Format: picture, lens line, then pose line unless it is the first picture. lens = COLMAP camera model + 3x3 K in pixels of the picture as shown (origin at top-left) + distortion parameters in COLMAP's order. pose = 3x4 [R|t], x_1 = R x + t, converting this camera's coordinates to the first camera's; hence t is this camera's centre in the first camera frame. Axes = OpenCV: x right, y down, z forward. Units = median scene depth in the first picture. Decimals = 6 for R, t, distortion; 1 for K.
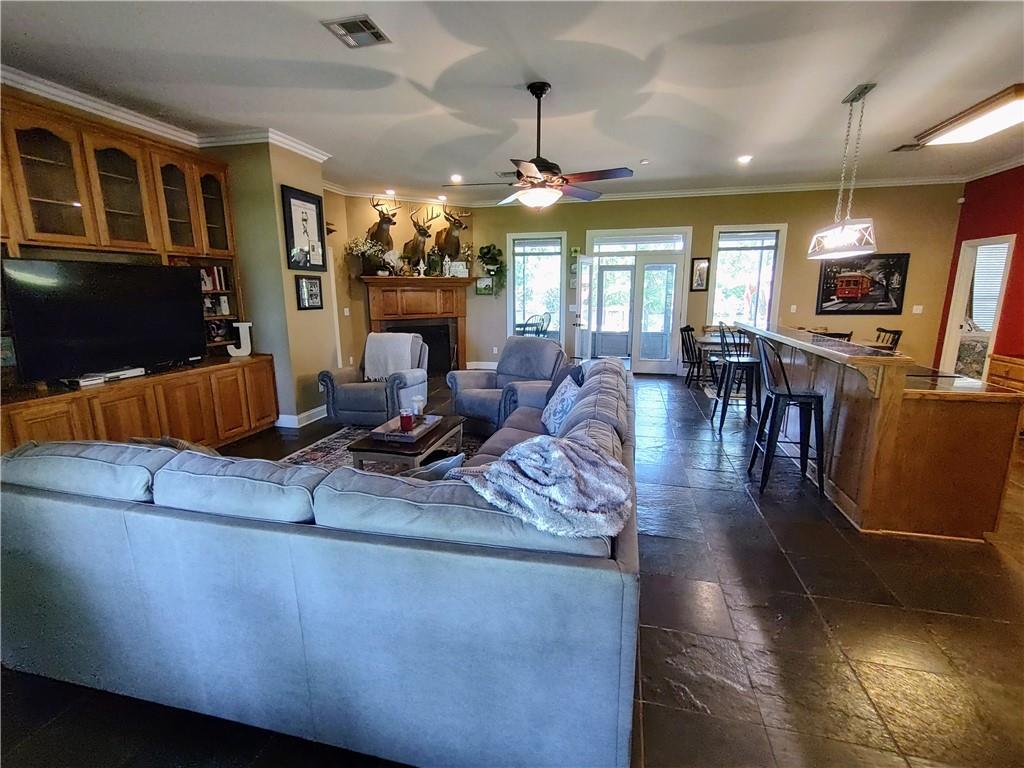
lens RADIAL K [[469.6, 0, 512.8], [0, 469.6, 380.7], [0, 0, 1]] dist [-0.003481, -0.000245]
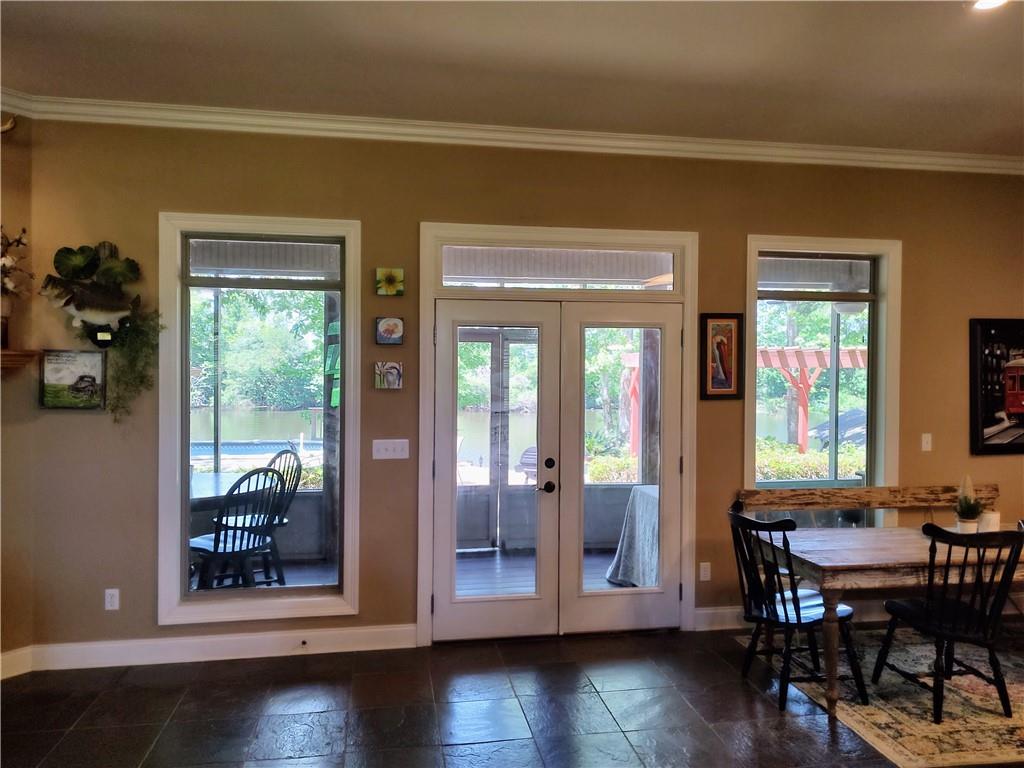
lens RADIAL K [[737.0, 0, 517.9], [0, 737.0, 376.1], [0, 0, 1]] dist [0.015709, -0.009805]
pose [[0.912936, 0.007273, 0.408039, 0.004675], [0.066328, 0.983903, -0.165938, -0.126328], [-0.402677, 0.178555, 0.897758, 0.550621]]
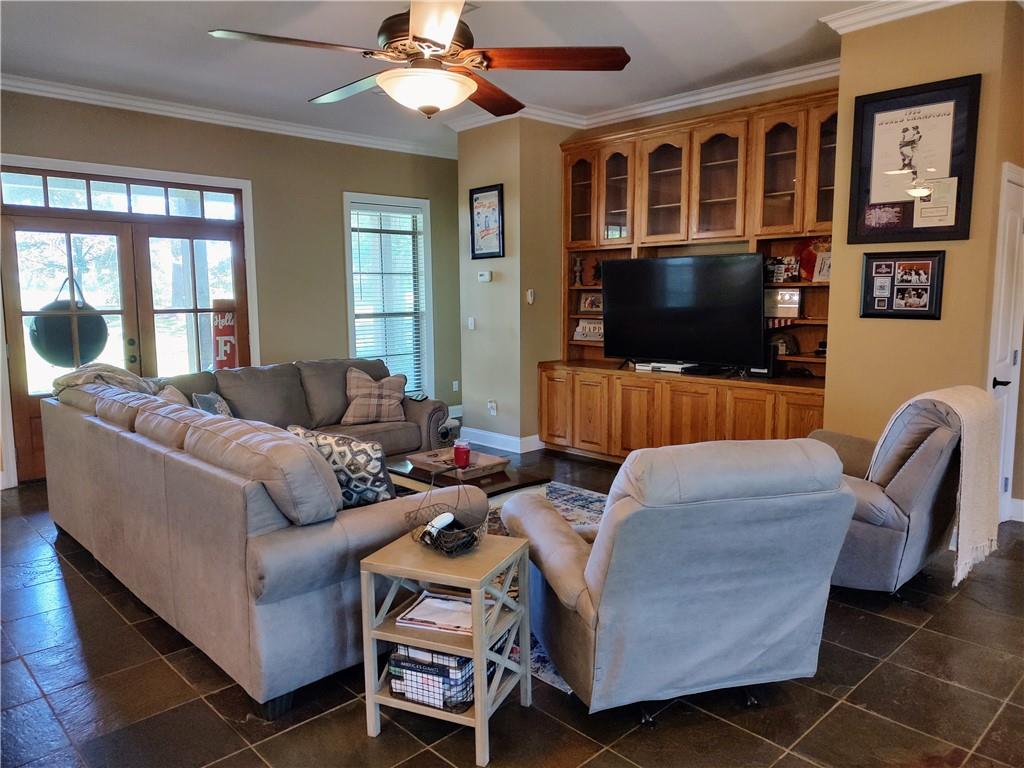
lens RADIAL K [[737.0, 0, 504.3], [0, 737.0, 385.4], [0, 0, 1]] dist [0.015709, -0.009805]
pose [[-0.539257, 0.114573, -0.834311, 0.341789], [-0.149441, 0.961960, 0.228694, -0.143862], [0.828776, 0.248005, -0.501622, 0.763074]]
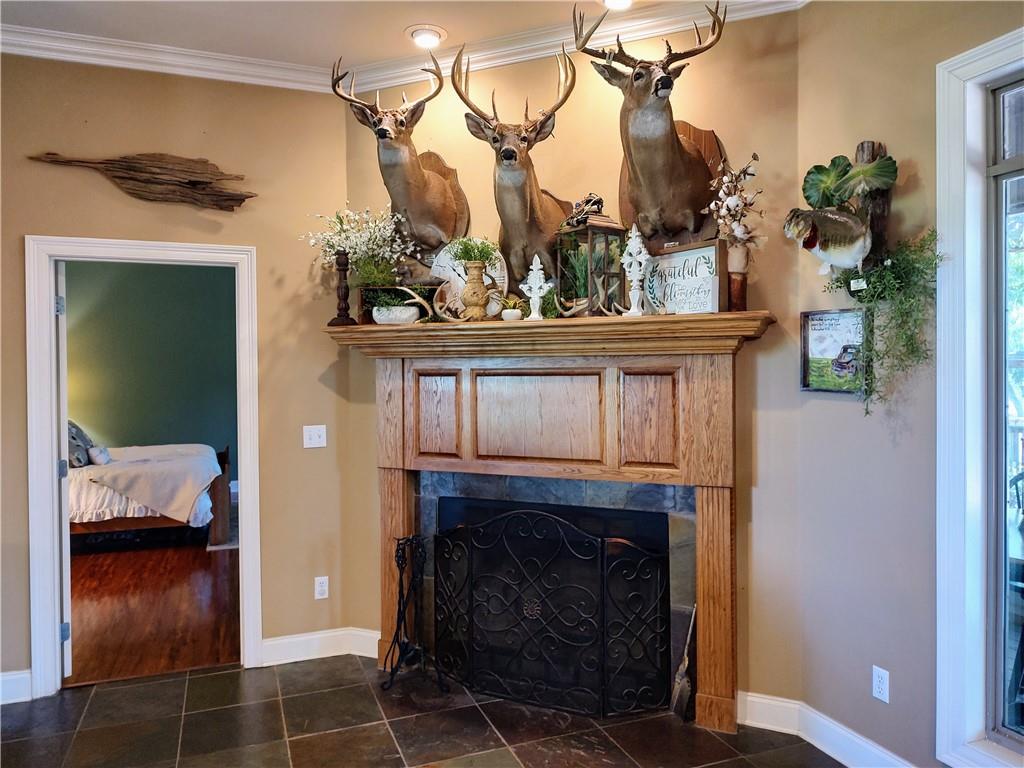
lens RADIAL K [[737.0, 0, 514.0], [0, 737.0, 381.0], [0, 0, 1]] dist [0.015709, -0.009805]
pose [[0.570712, 0.012494, -0.821055, 0.145025], [-0.154395, 0.983684, -0.092351, -0.158135], [0.806505, 0.179473, 0.563329, 0.814061]]
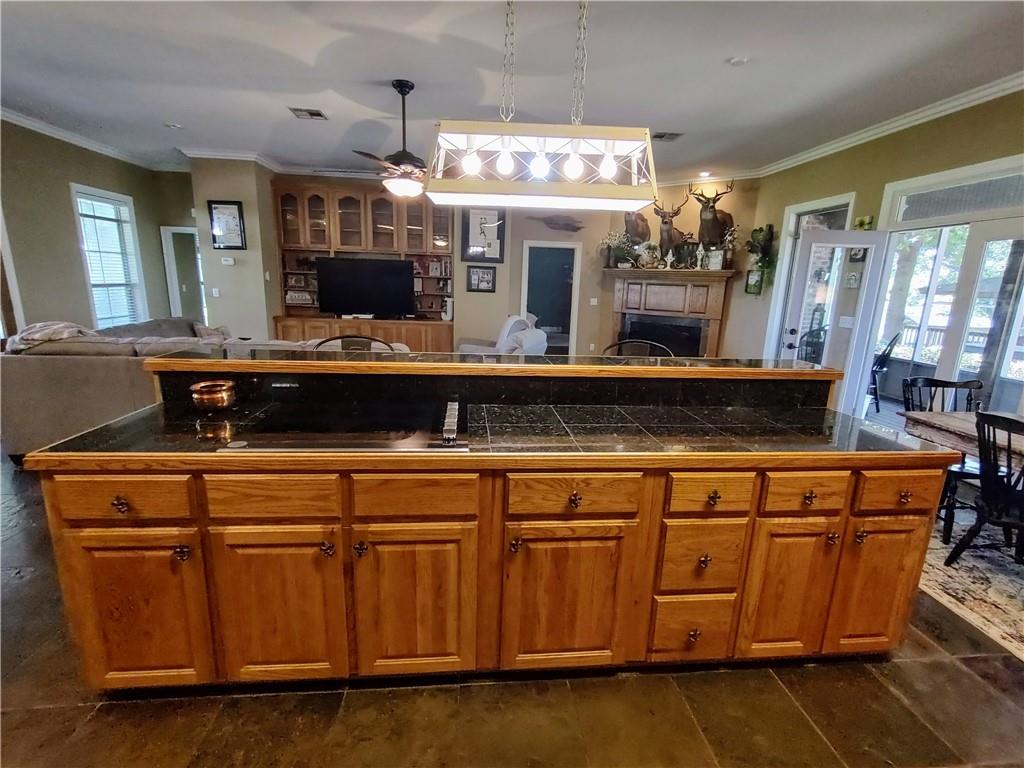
lens RADIAL K [[469.6, 0, 504.3], [0, 469.6, 391.0], [0, 0, 1]] dist [-0.003481, -0.000245]
pose [[0.322232, 0.232555, -0.917652, 0.621368], [-0.214443, 0.962090, 0.168516, -0.086317], [0.922052, 0.142483, 0.359886, 0.447106]]
